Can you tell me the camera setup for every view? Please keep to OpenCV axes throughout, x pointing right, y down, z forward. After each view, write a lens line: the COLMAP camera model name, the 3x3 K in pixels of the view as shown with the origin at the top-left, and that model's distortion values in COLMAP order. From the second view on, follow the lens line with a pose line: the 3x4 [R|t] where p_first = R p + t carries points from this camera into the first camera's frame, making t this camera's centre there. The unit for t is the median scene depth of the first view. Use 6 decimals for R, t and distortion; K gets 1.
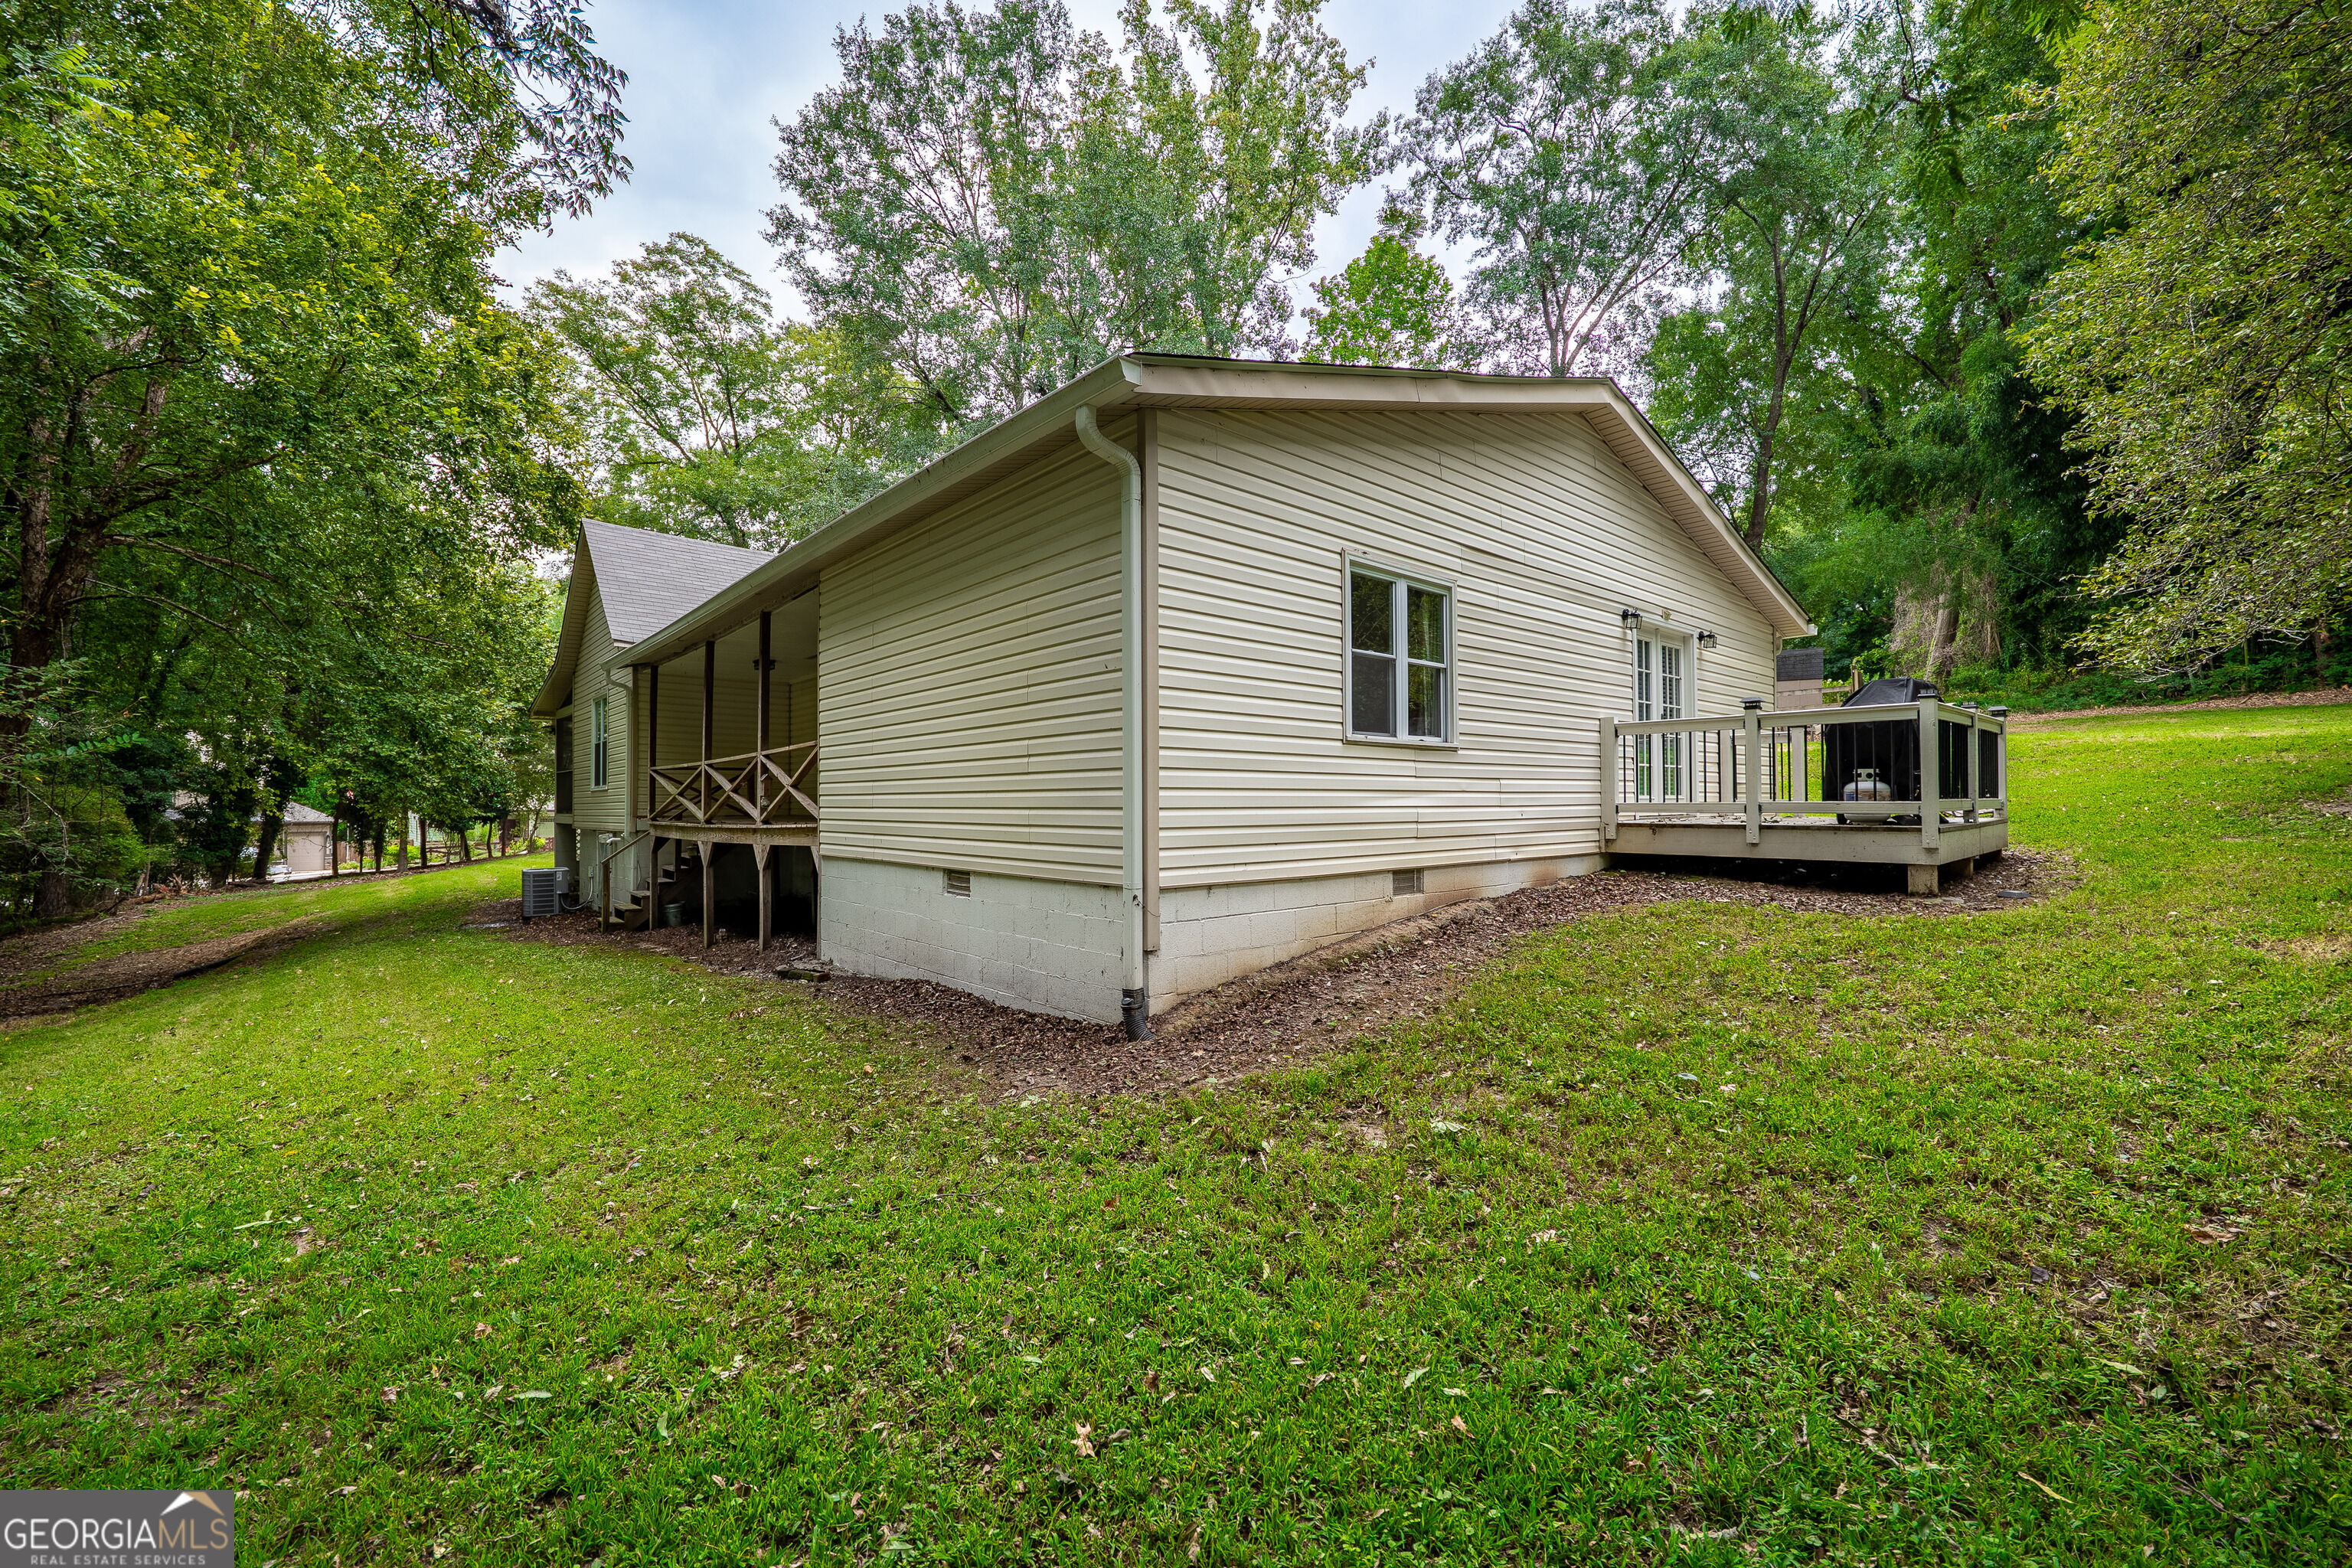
lens RADIAL K [[952.1, 0, 1168.5], [0, 952.1, 787.2], [0, 0, 1]] dist [-0.012437, 0.000404]
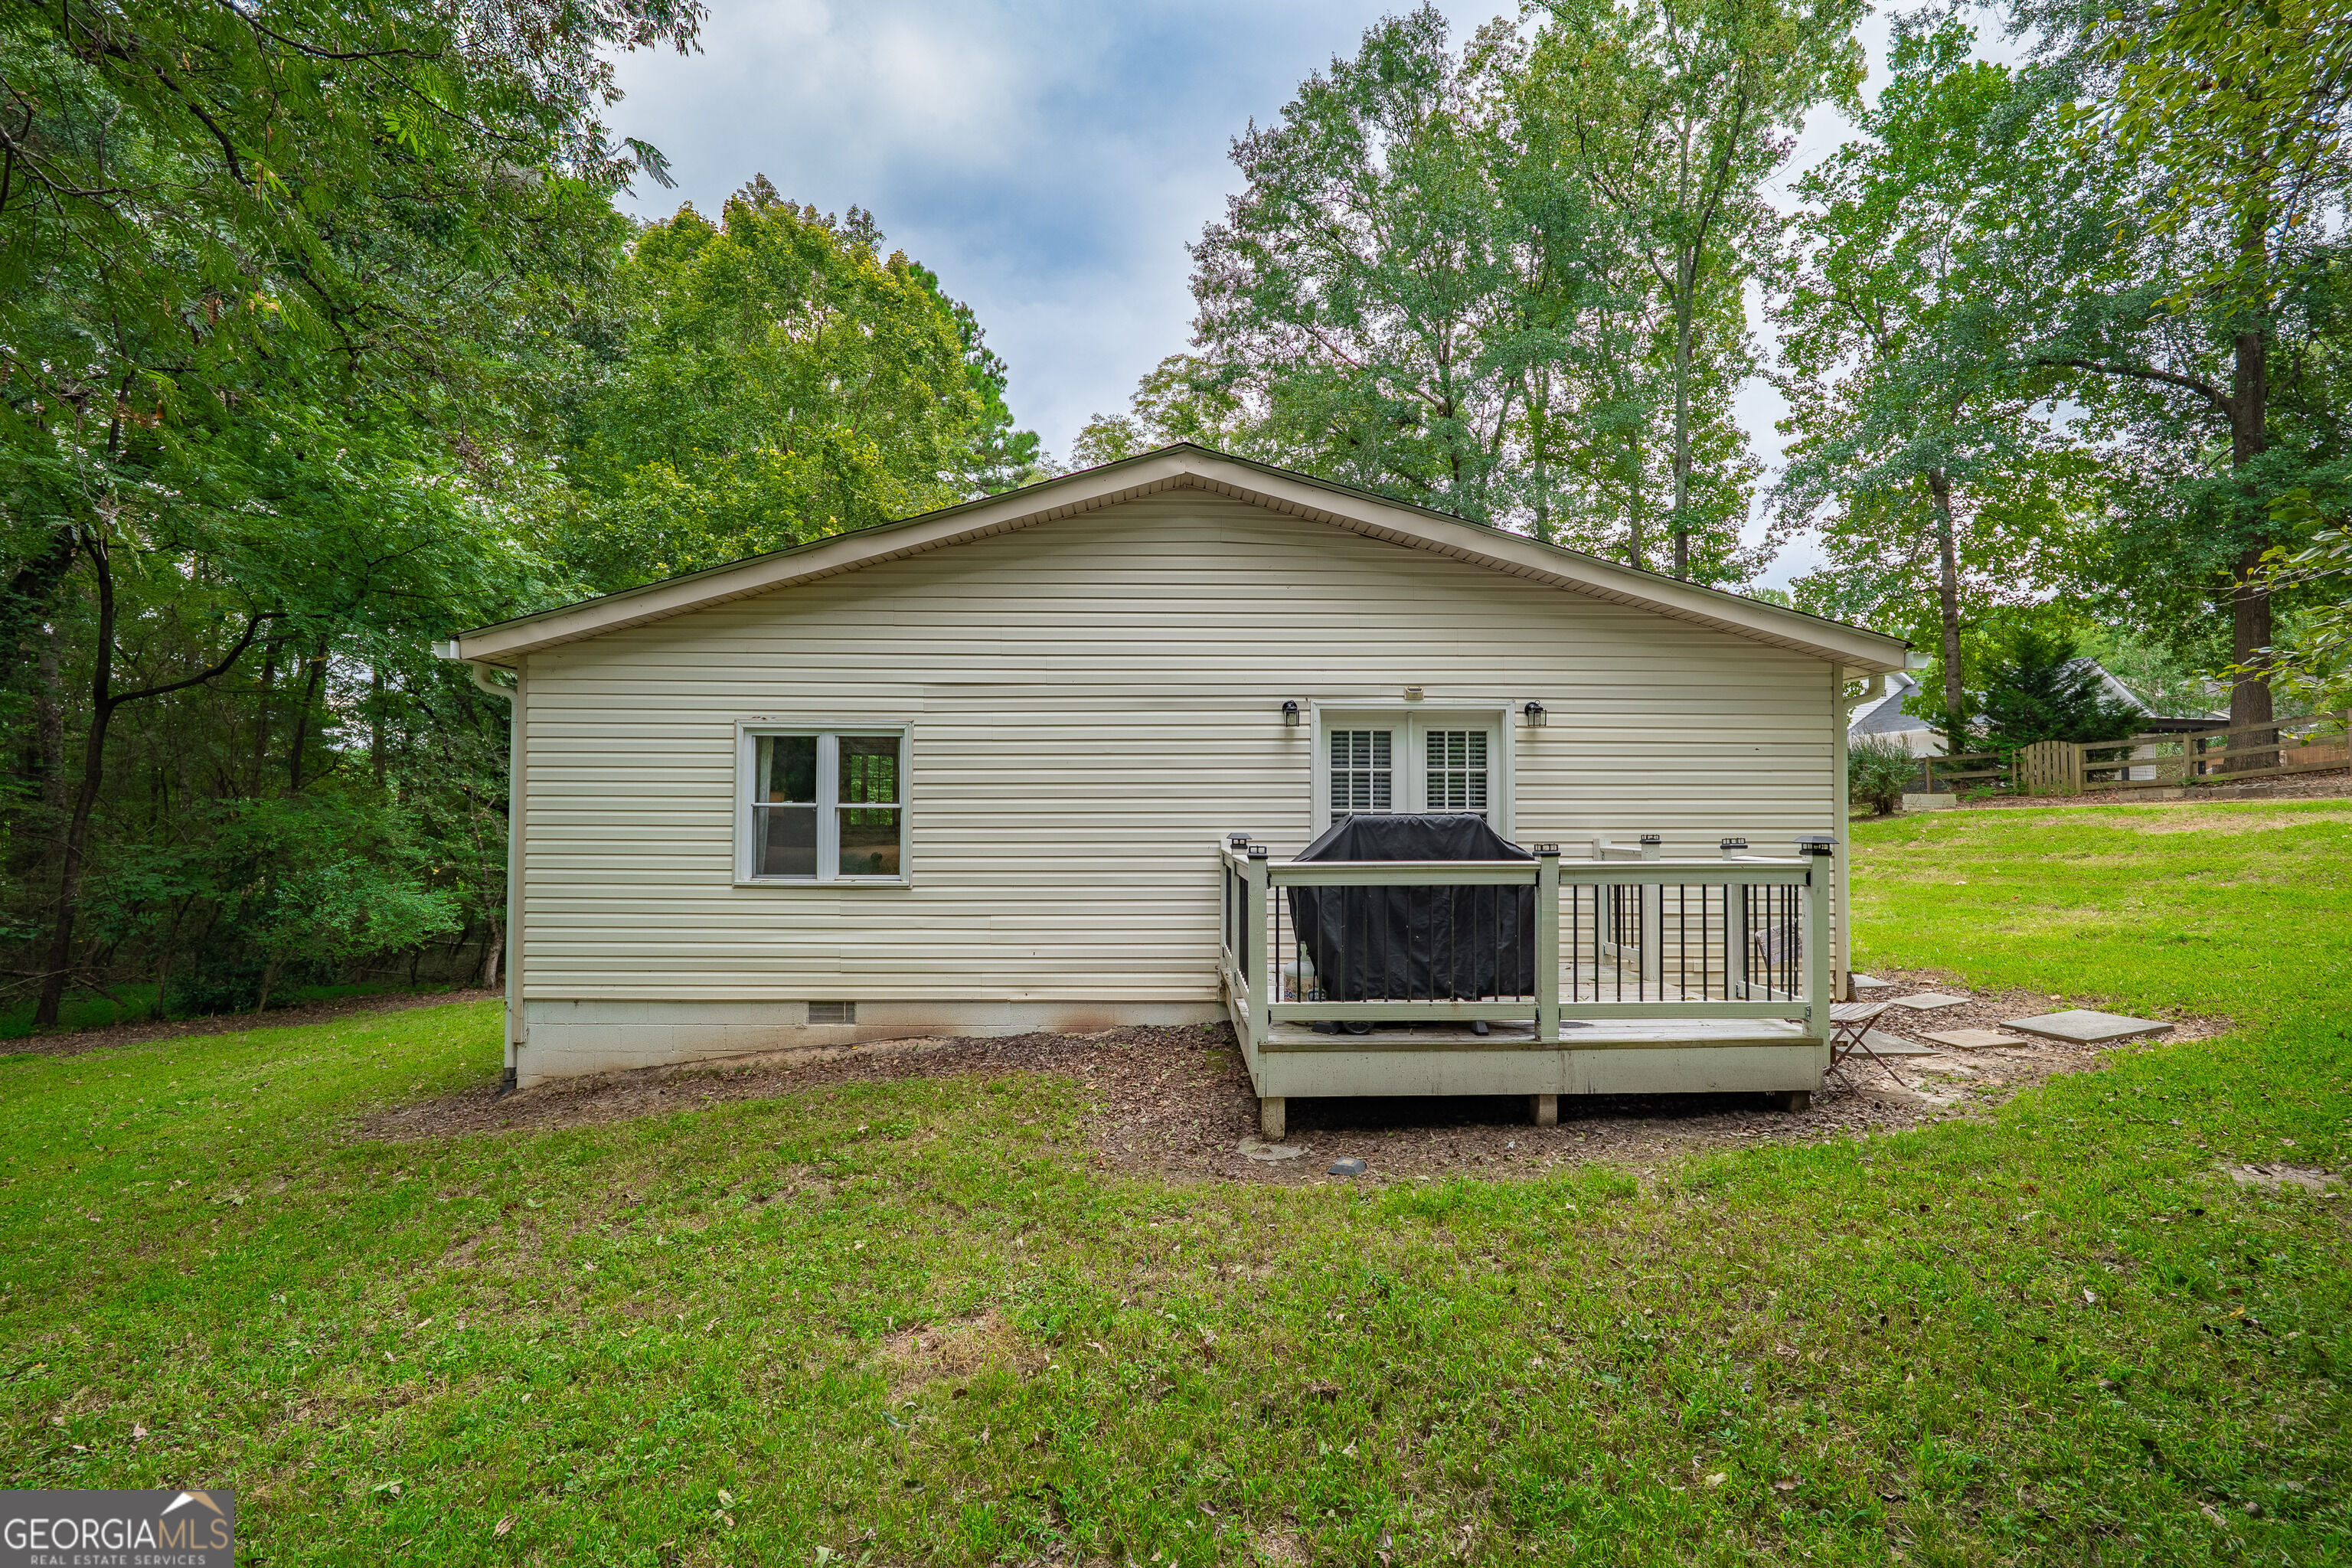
lens RADIAL K [[952.9, 0, 1174.3], [0, 952.9, 777.5], [0, 0, 1]] dist [-0.012889, -0.000015]
pose [[0.766792, -0.012027, -0.641783, 1.253269], [0.004068, 0.999895, -0.013878, -0.151105], [0.641882, 0.008031, 0.766761, 0.423786]]
